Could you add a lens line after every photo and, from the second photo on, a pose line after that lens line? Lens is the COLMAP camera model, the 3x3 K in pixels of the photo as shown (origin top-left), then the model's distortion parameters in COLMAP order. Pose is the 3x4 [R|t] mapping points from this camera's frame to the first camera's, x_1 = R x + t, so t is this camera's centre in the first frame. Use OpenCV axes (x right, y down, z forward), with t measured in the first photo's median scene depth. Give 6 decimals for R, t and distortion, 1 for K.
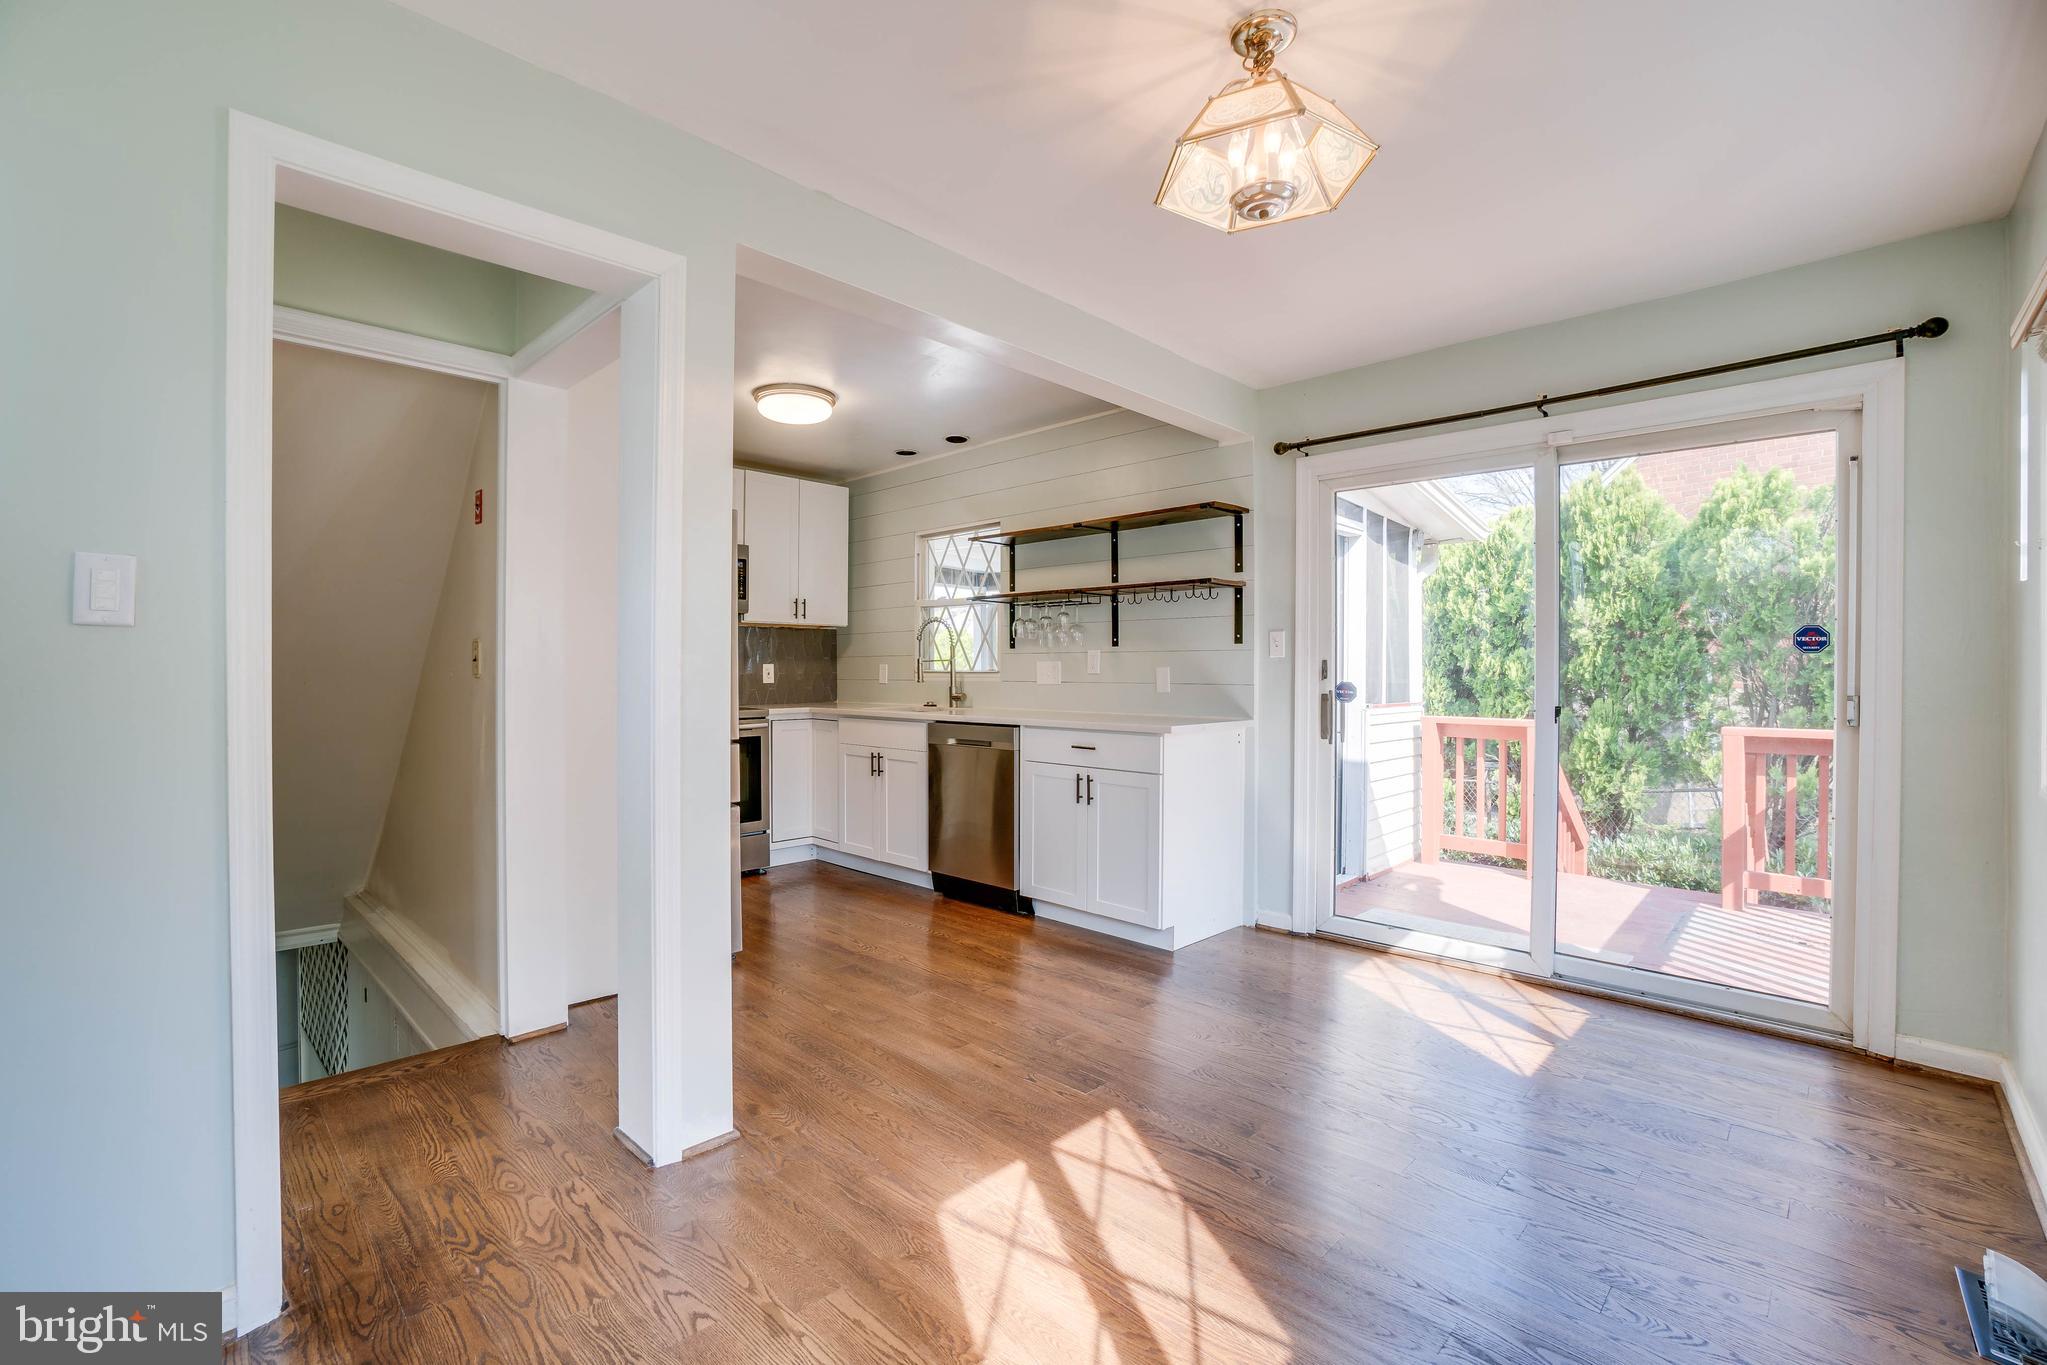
lens RADIAL K [[899.0, 0, 999.5], [0, 899.0, 669.4], [0, 0, 1]] dist [-0.049829, 0.013369]
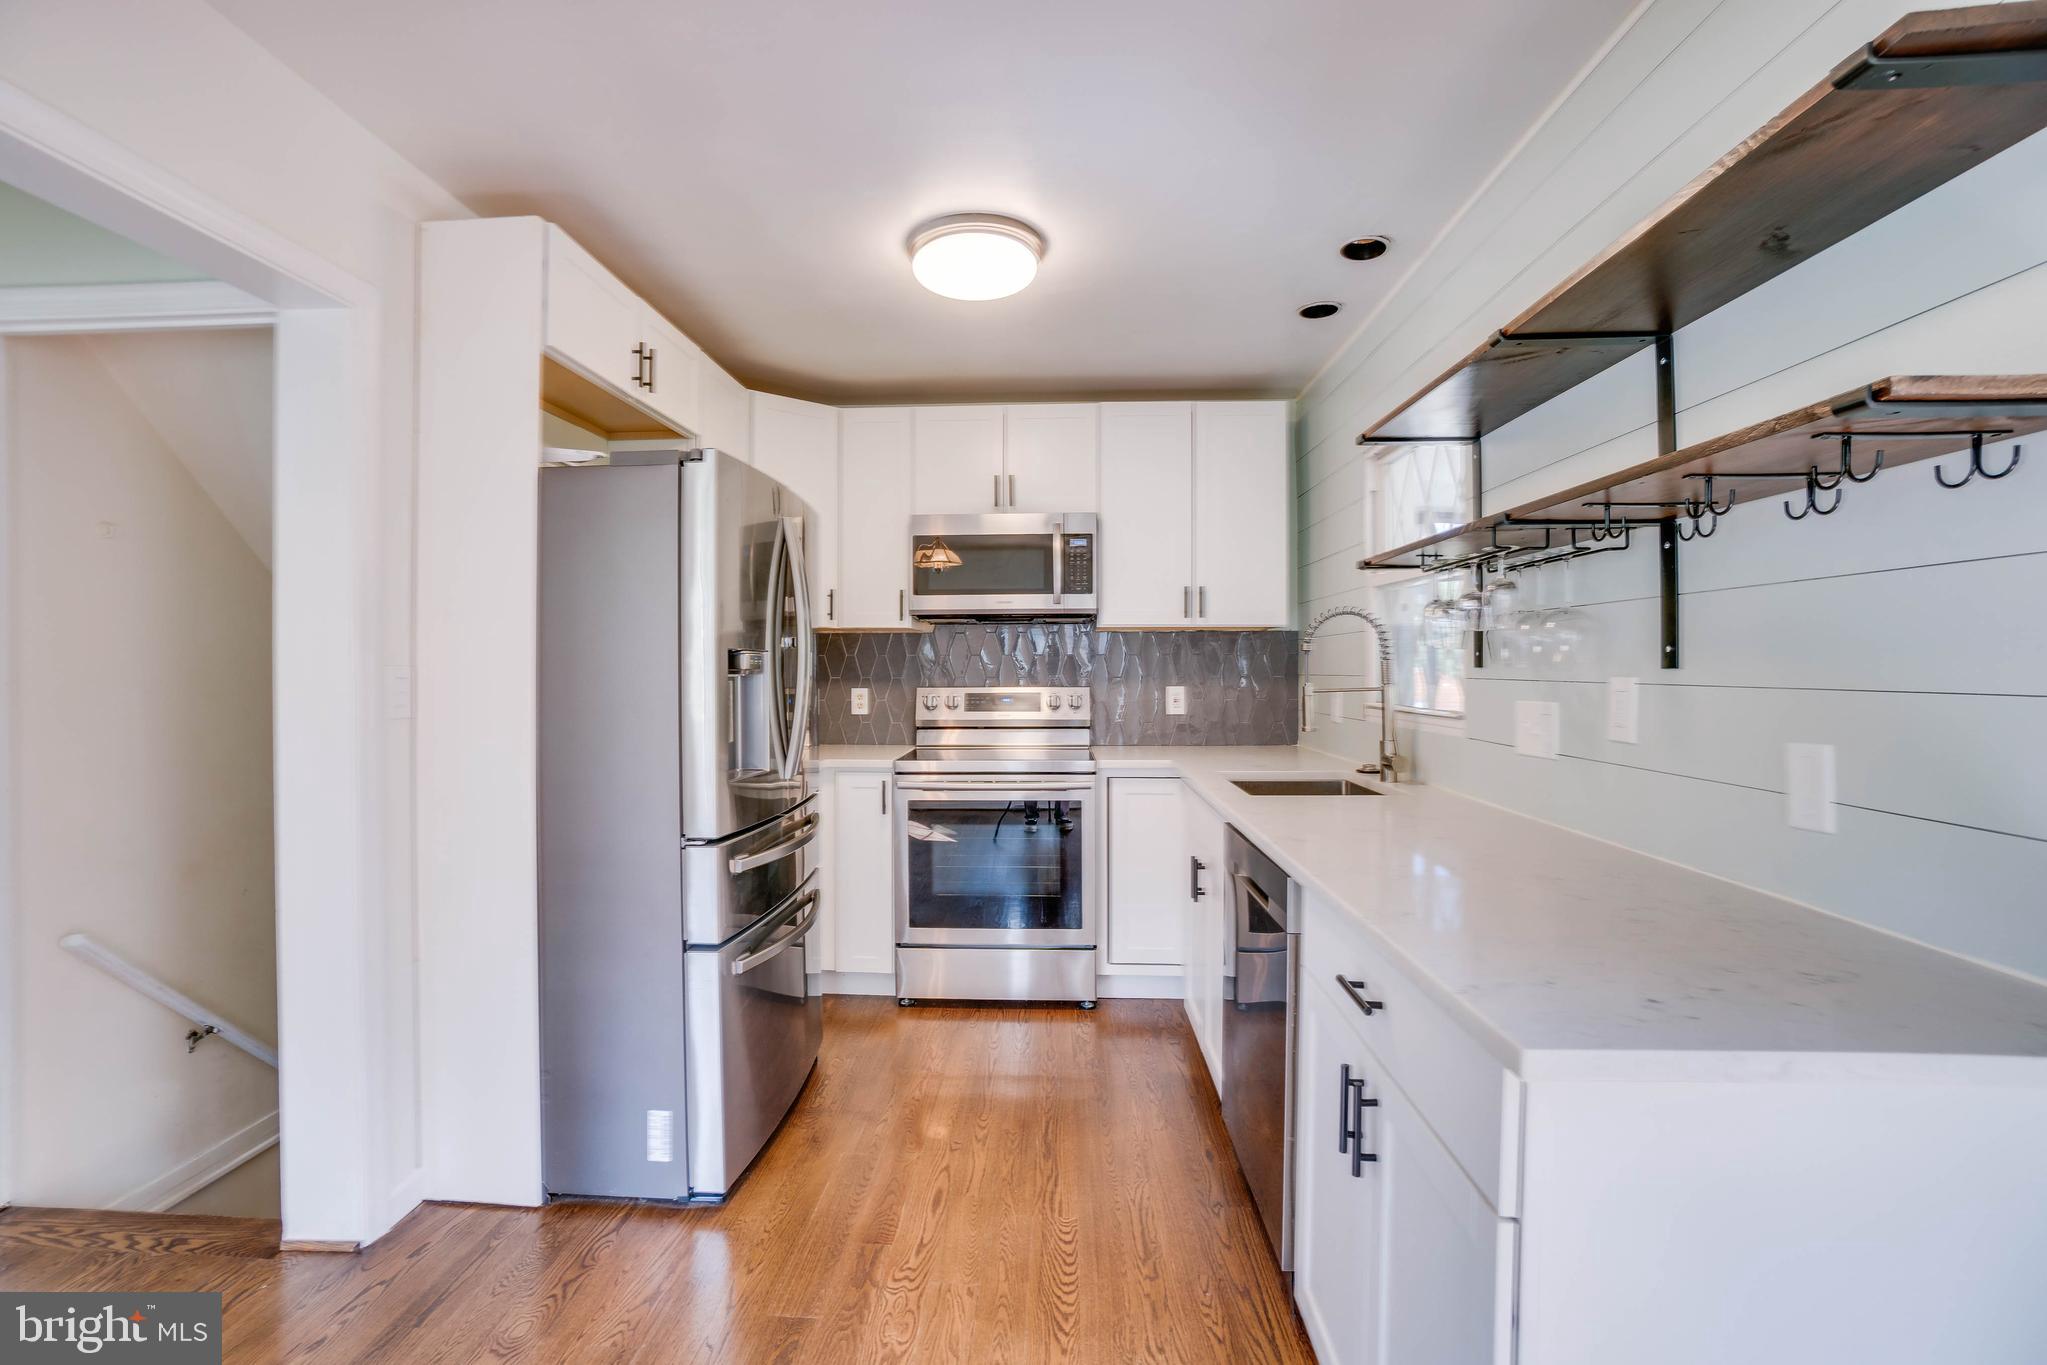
lens RADIAL K [[899.0, 0, 1003.2], [0, 899.0, 672.8], [0, 0, 1]] dist [-0.049829, 0.013369]
pose [[0.662734, 0.003050, -0.748849, 0.245837], [0.002503, 0.999977, 0.006288, -0.030836], [0.748851, -0.006042, 0.662711, 0.677606]]
